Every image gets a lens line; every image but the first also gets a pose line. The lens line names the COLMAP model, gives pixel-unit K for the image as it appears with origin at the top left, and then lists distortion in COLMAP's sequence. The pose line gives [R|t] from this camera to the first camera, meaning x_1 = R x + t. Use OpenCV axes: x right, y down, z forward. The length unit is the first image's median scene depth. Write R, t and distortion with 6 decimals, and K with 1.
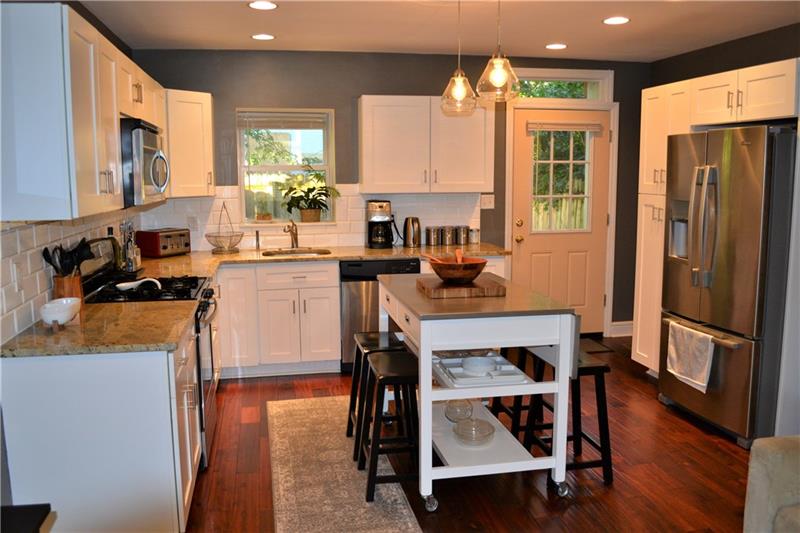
lens RADIAL K [[659.4, 0, 400.0], [0, 659.4, 266.5], [0, 0, 1]] dist [-0.069908, -0.000627]
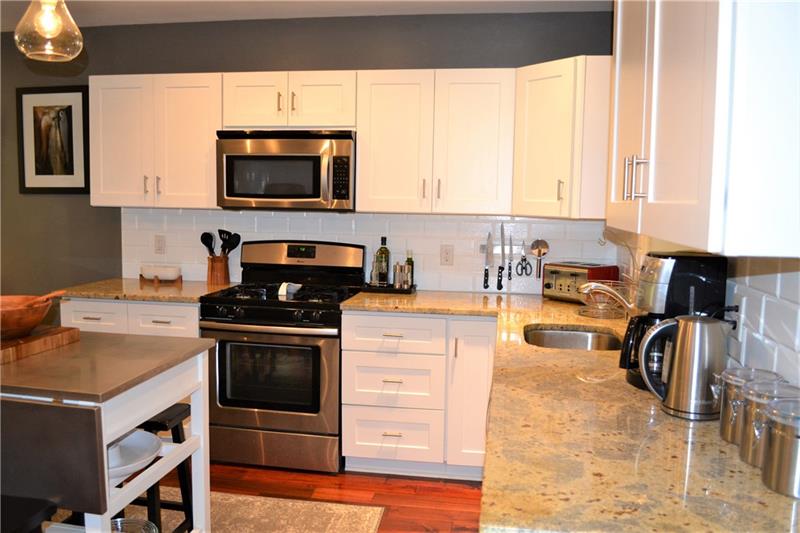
lens RADIAL K [[688.8, 0, 400.0], [0, 688.8, 266.5], [0, 0, 1]] dist [-0.002746, -0.002065]
pose [[-0.351816, 0.101595, -0.930540, 0.473040], [-0.144900, 0.976200, 0.161364, -0.174376], [0.924786, 0.191606, -0.328721, 1.284884]]
